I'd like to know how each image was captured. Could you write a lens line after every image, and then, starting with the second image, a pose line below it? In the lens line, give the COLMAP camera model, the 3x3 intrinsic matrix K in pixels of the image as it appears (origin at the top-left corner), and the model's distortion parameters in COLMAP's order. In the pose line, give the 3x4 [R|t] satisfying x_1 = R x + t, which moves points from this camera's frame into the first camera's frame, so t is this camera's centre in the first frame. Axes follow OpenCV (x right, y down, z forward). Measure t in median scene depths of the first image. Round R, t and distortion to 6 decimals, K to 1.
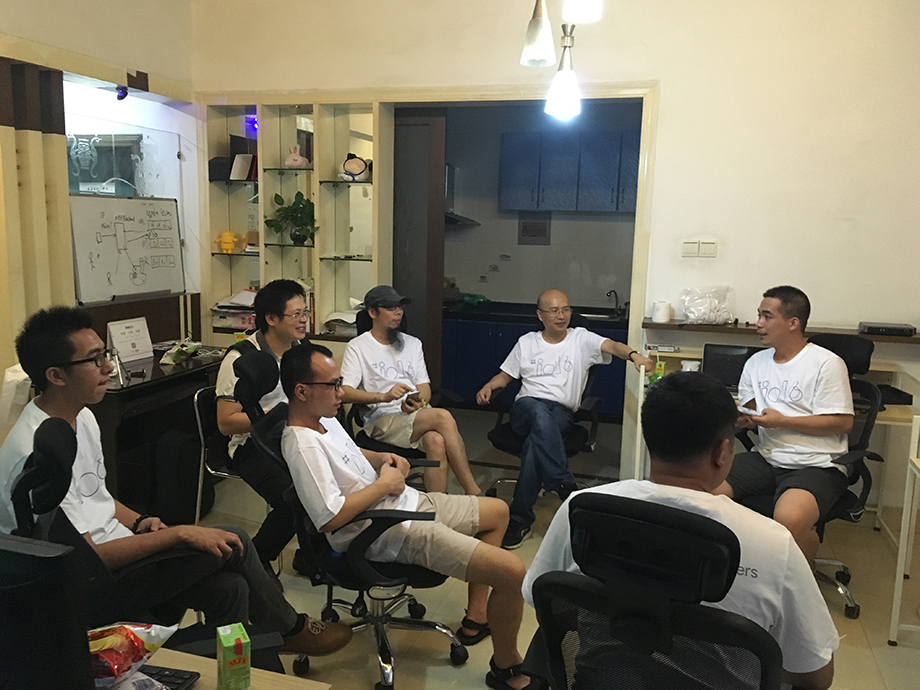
lens RADIAL K [[788.1, 0, 453.4], [0, 788.1, 347.4], [0, 0, 1]] dist [0.066613, -0.056112]
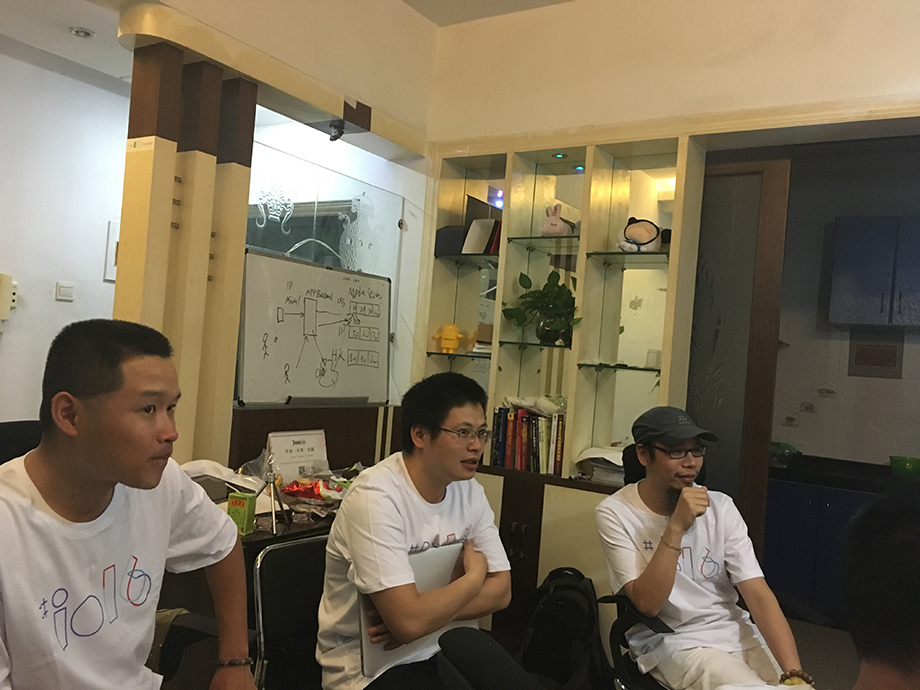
lens RADIAL K [[788.1, 0, 460.4], [0, 788.1, 346.9], [0, 0, 1]] dist [0.066613, -0.056112]
pose [[0.963735, 0.048516, -0.262416, -0.087925], [-0.095631, 0.980814, -0.169878, -0.003602], [0.249139, 0.188812, 0.949884, 0.326728]]
